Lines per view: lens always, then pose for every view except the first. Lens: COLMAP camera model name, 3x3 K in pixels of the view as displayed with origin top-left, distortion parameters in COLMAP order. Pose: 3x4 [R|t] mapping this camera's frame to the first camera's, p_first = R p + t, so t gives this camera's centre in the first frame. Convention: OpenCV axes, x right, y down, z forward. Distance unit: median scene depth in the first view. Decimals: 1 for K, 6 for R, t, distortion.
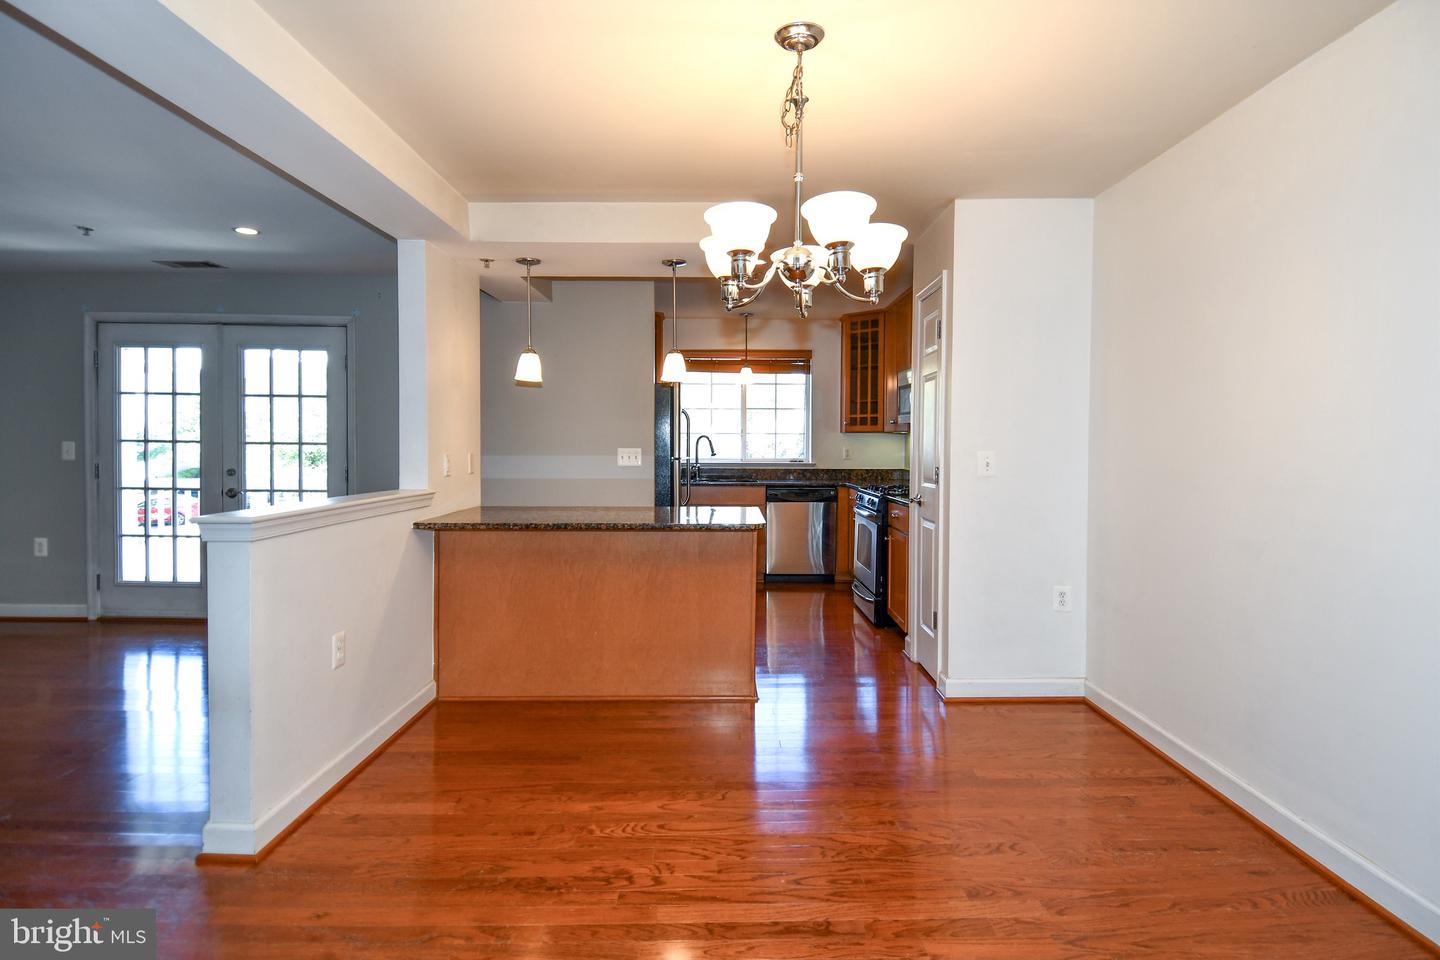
lens RADIAL K [[784.8, 0, 760.3], [0, 784.8, 476.6], [0, 0, 1]] dist [0.043043, -0.052673]
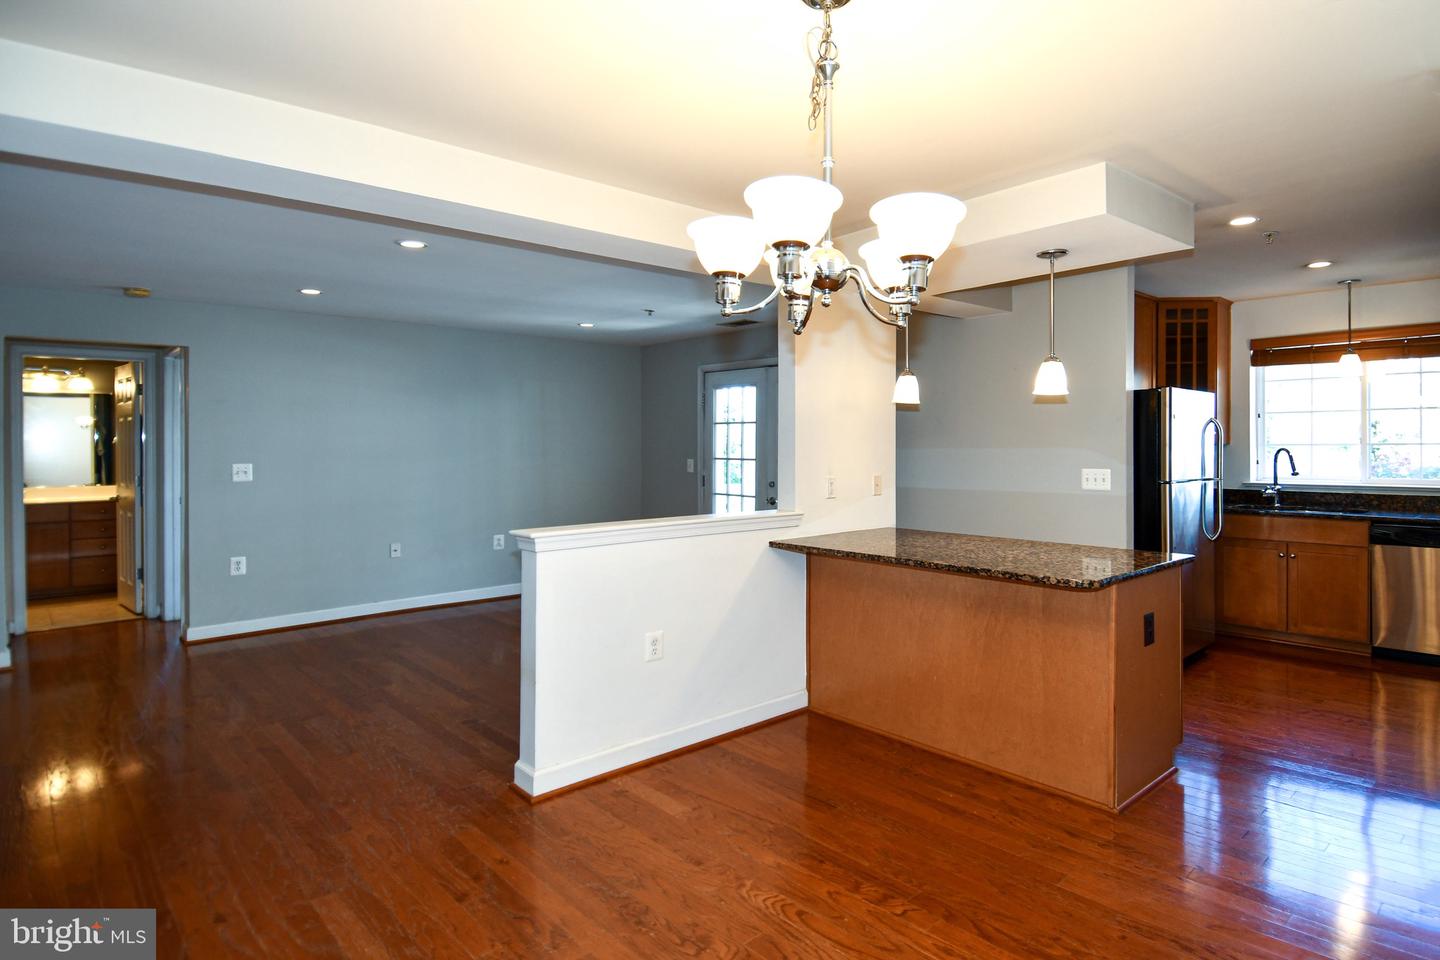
lens RADIAL K [[787.6, 0, 791.7], [0, 787.6, 452.9], [0, 0, 1]] dist [0.001283, 0.000296]
pose [[0.664518, 0.000923, -0.747271, 0.228308], [-0.024974, 0.999468, -0.020974, -0.024593], [0.746854, 0.032600, 0.664188, 0.165727]]
